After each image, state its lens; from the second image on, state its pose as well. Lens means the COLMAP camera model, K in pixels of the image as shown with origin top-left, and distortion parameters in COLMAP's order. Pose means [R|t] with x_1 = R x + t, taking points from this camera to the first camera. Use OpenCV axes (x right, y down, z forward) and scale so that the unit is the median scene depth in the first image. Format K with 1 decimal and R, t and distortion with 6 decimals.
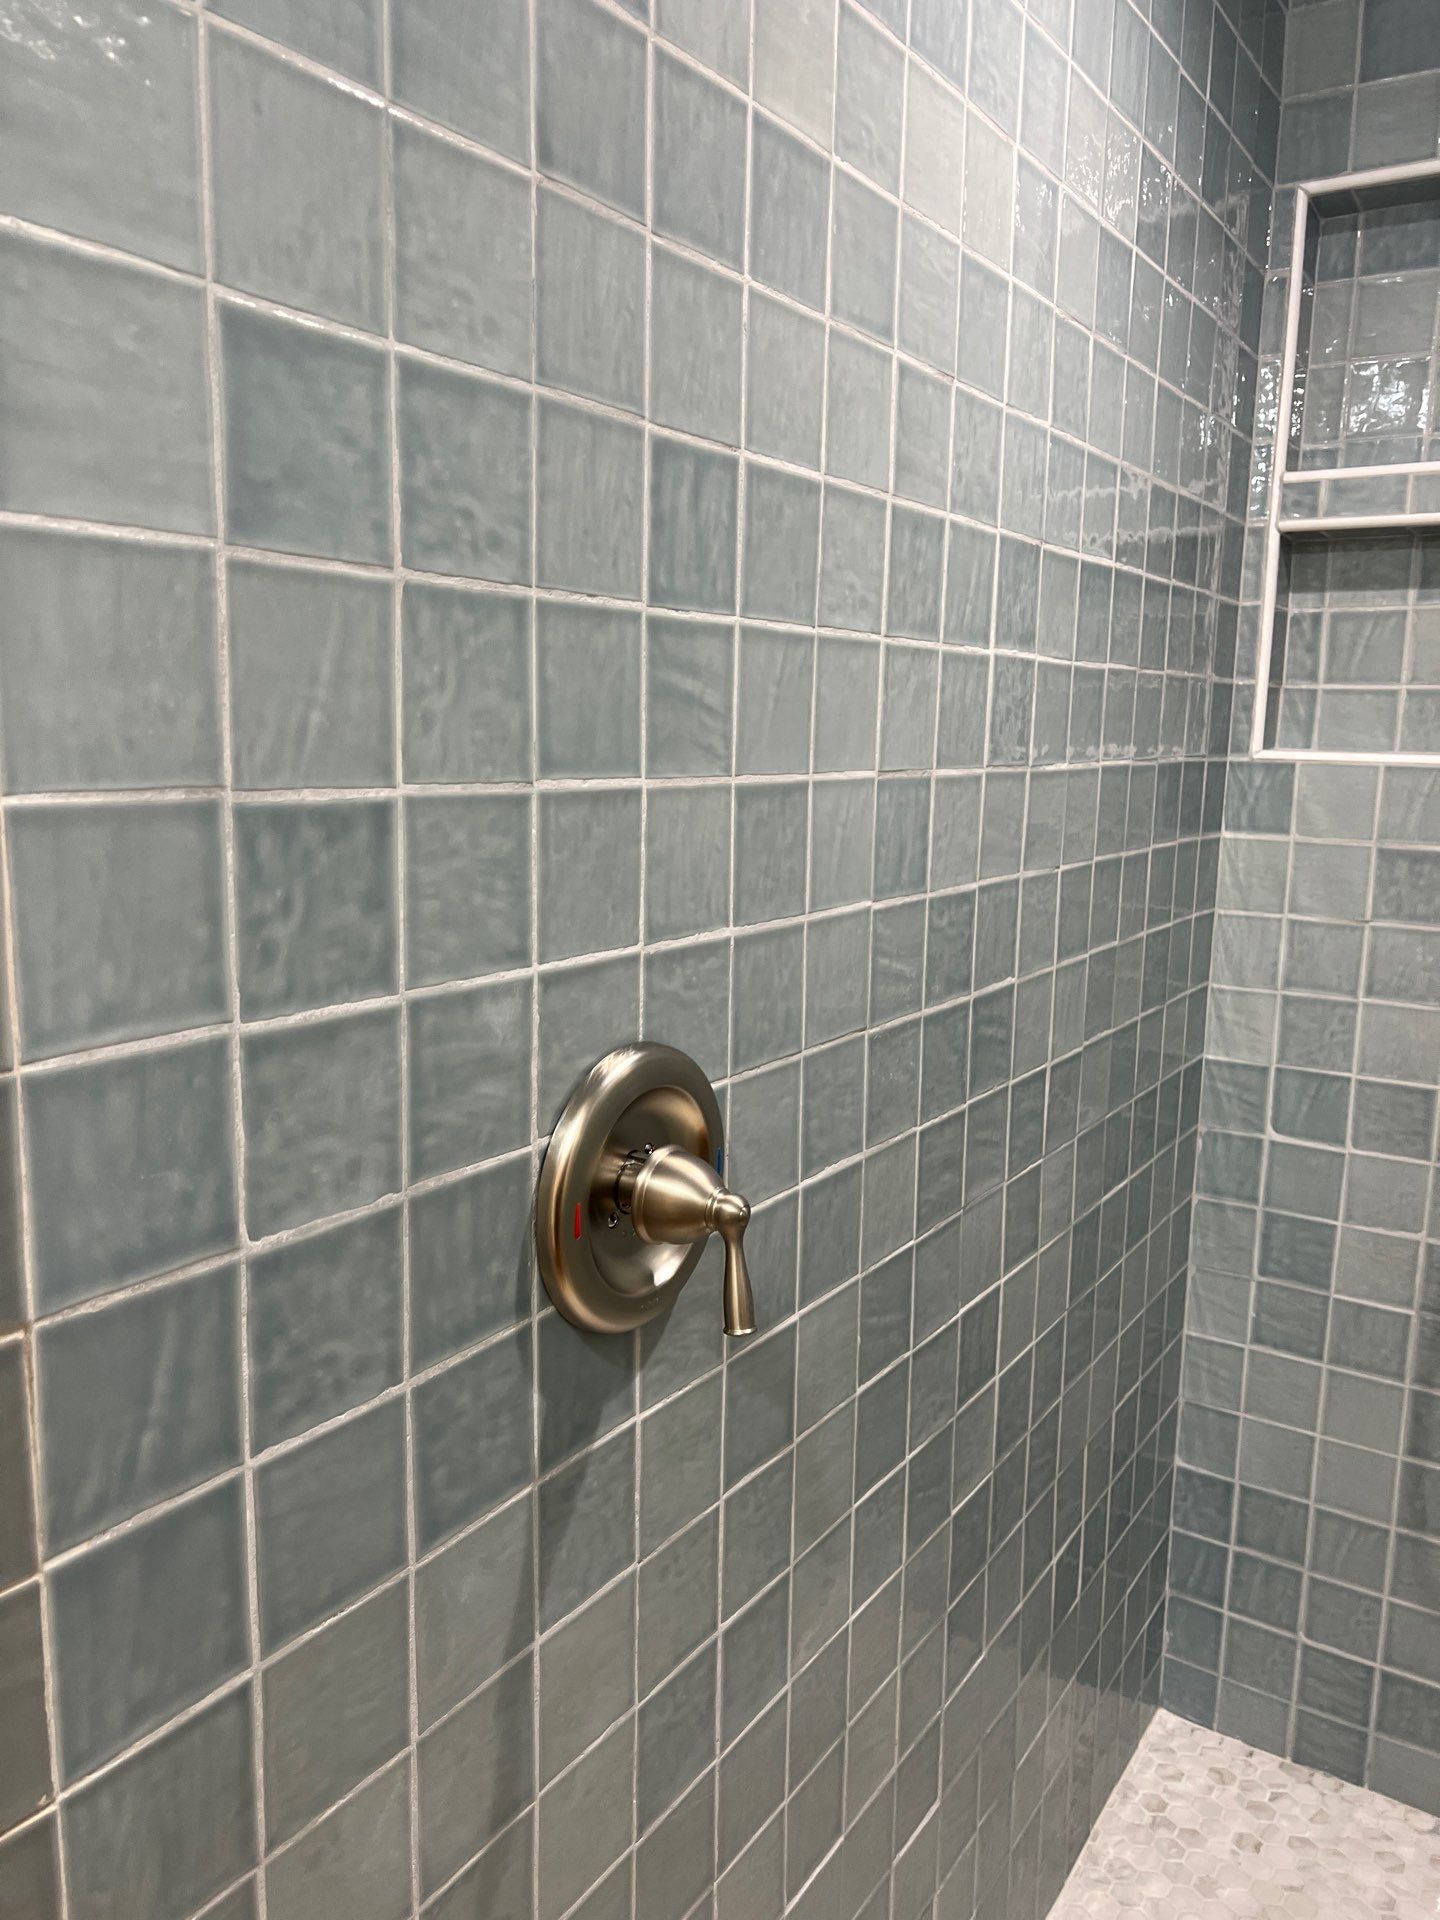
lens RADIAL K [[1453.8, 0, 720.0], [0, 1453.8, 960.0], [0, 0, 1]] dist [0.062649, -0.073654]
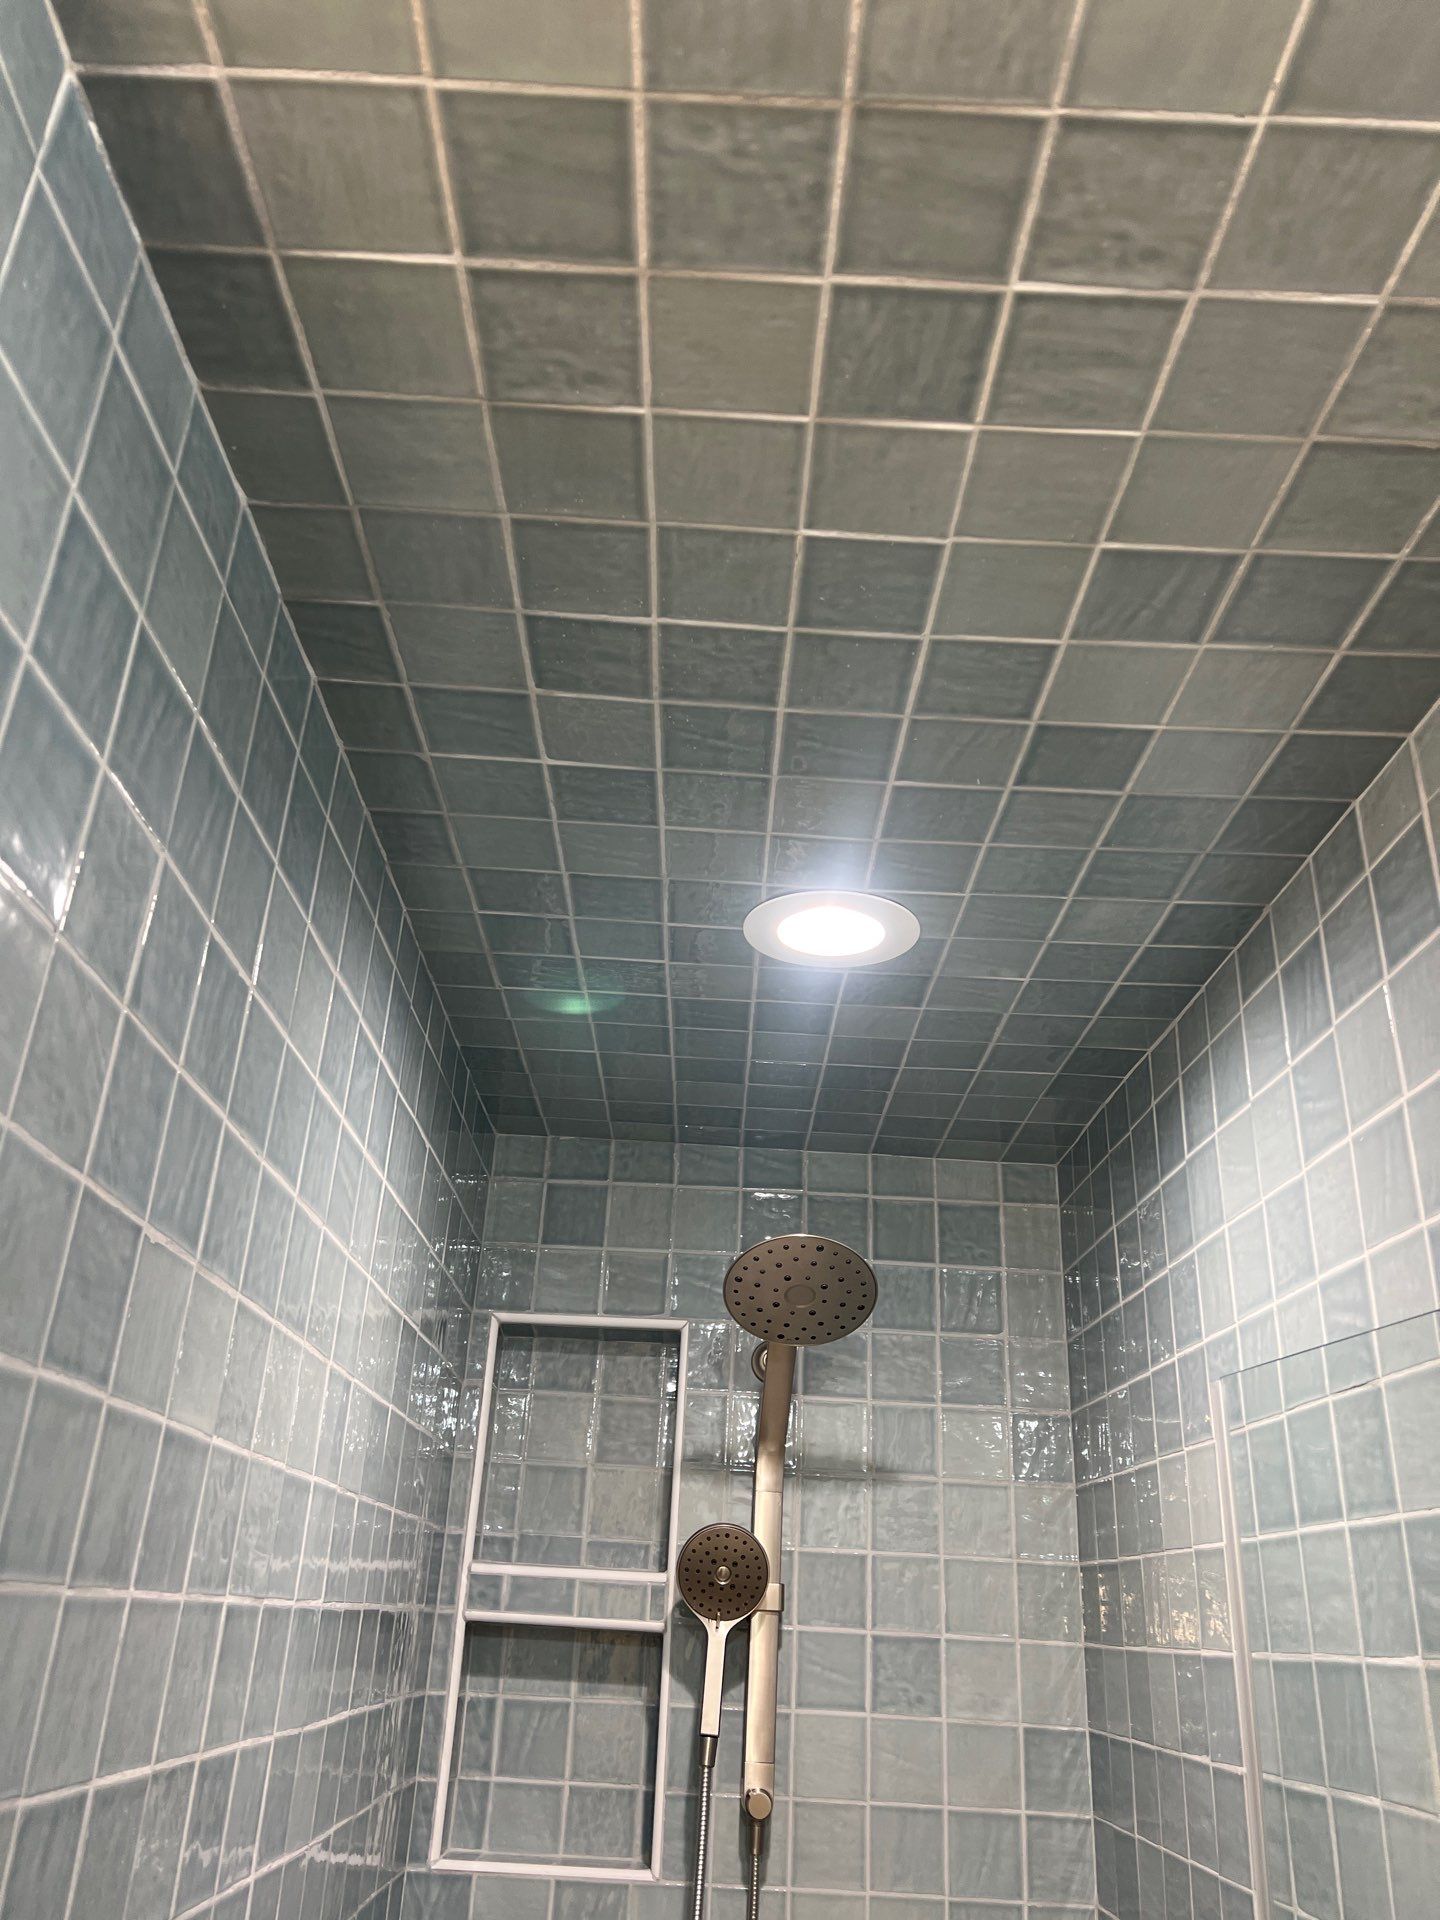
lens RADIAL K [[1438.8, 0, 715.0], [0, 1438.8, 955.8], [0, 0, 1]] dist [0.066075, -0.090535]
pose [[0.825146, 0.253968, 0.504613, -0.119728], [0.061122, 0.847868, -0.526673, -0.131640], [-0.561603, 0.465425, 0.684091, -0.042684]]
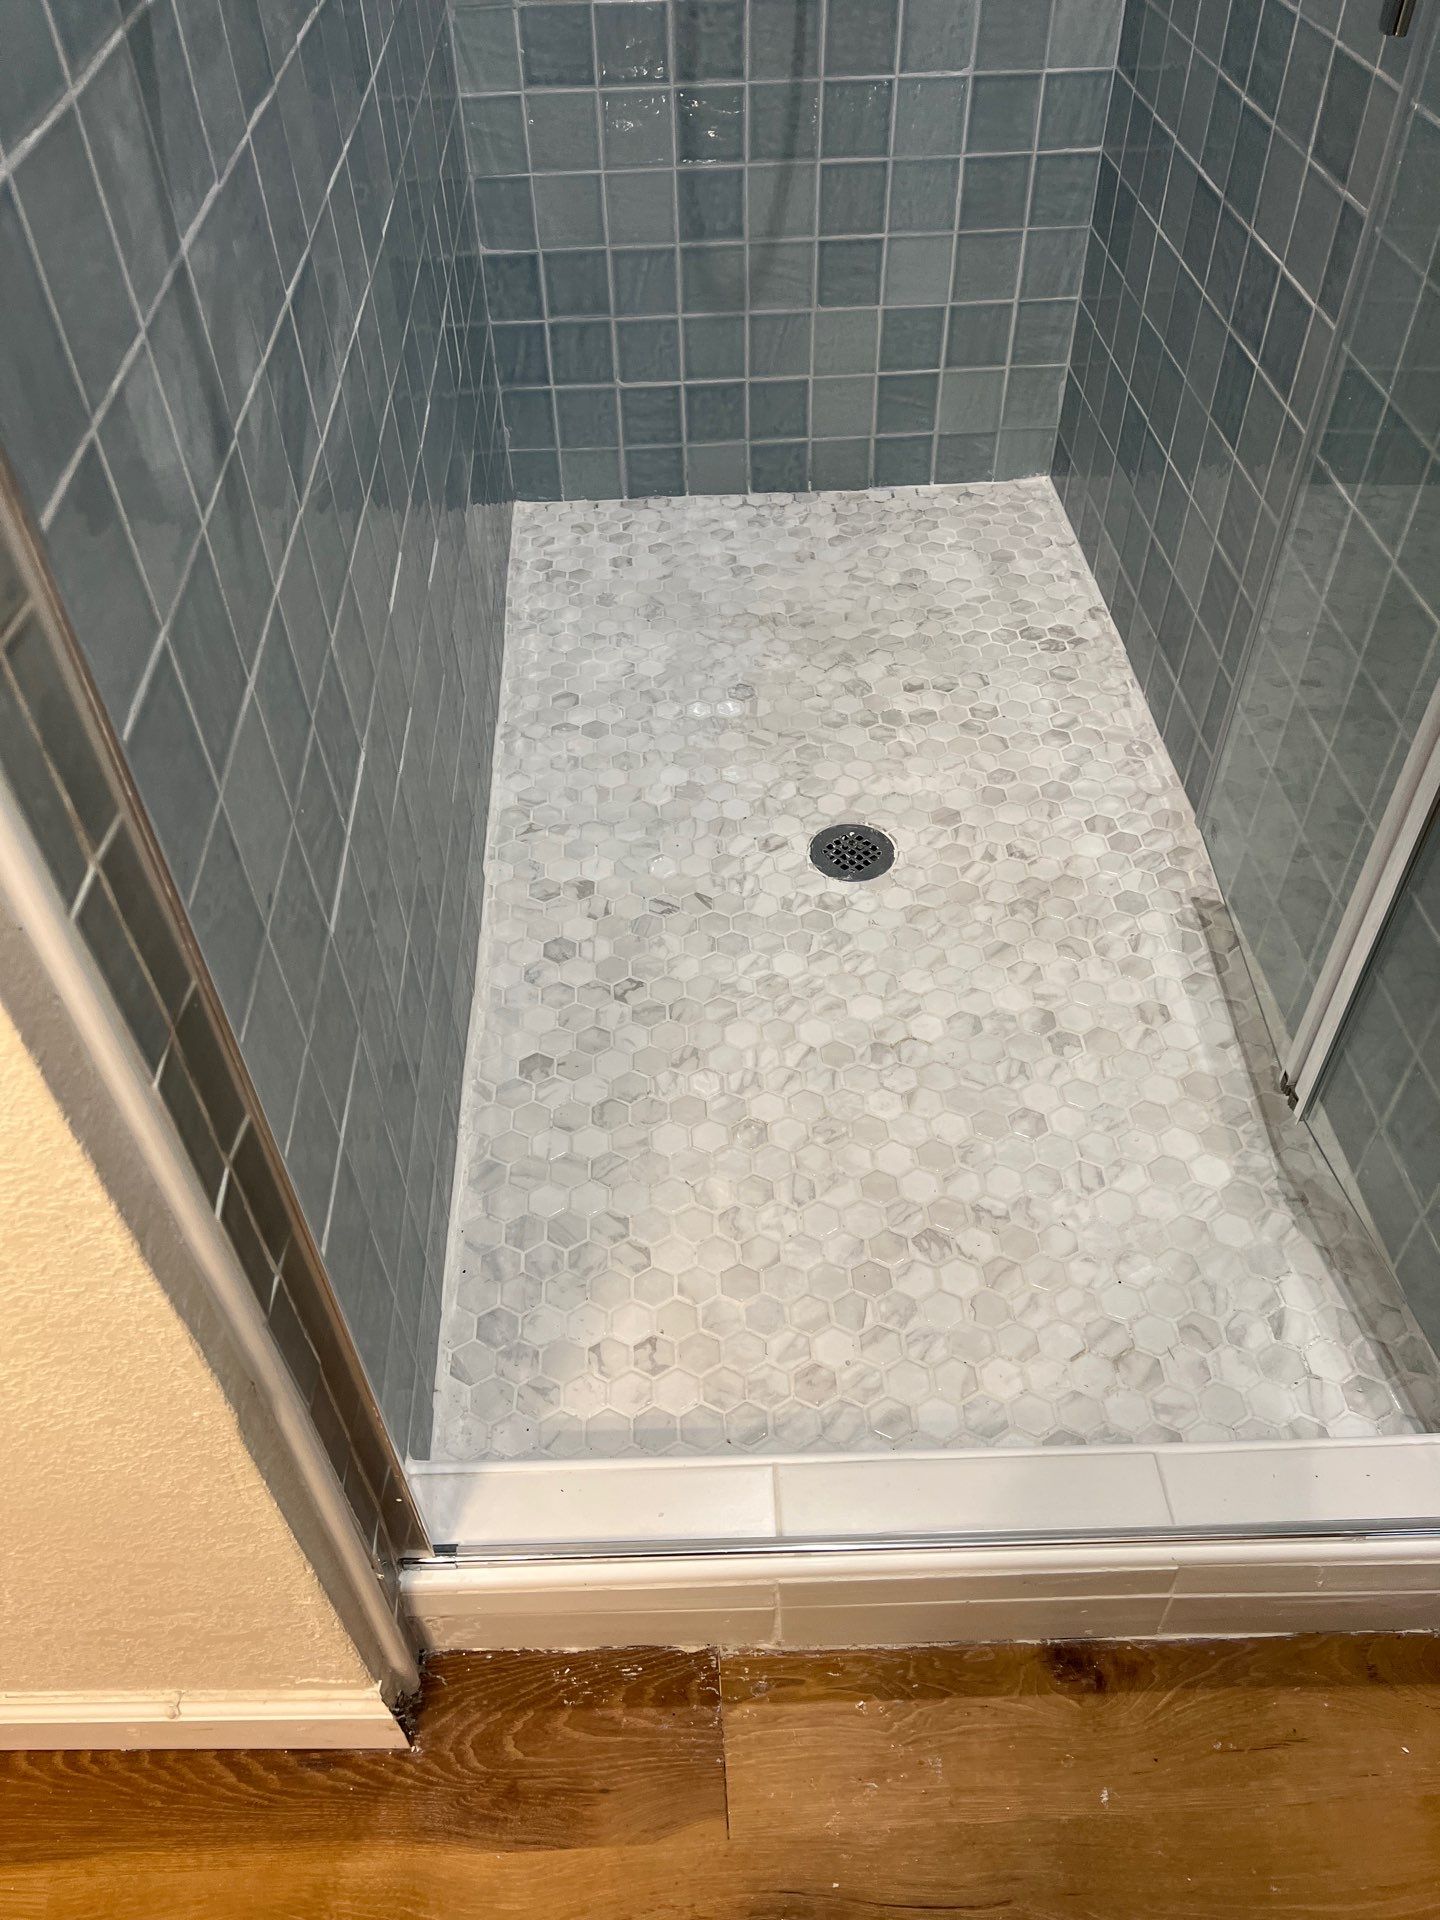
lens RADIAL K [[1445.6, 0, 692.6], [0, 1445.6, 965.6], [0, 0, 1]] dist [0.070968, -0.082628]
pose [[0.811555, -0.447869, 0.375223, -0.182910], [0.141184, 0.773491, 0.617883, 0.135359], [-0.566962, -0.448470, 0.690962, 0.009471]]
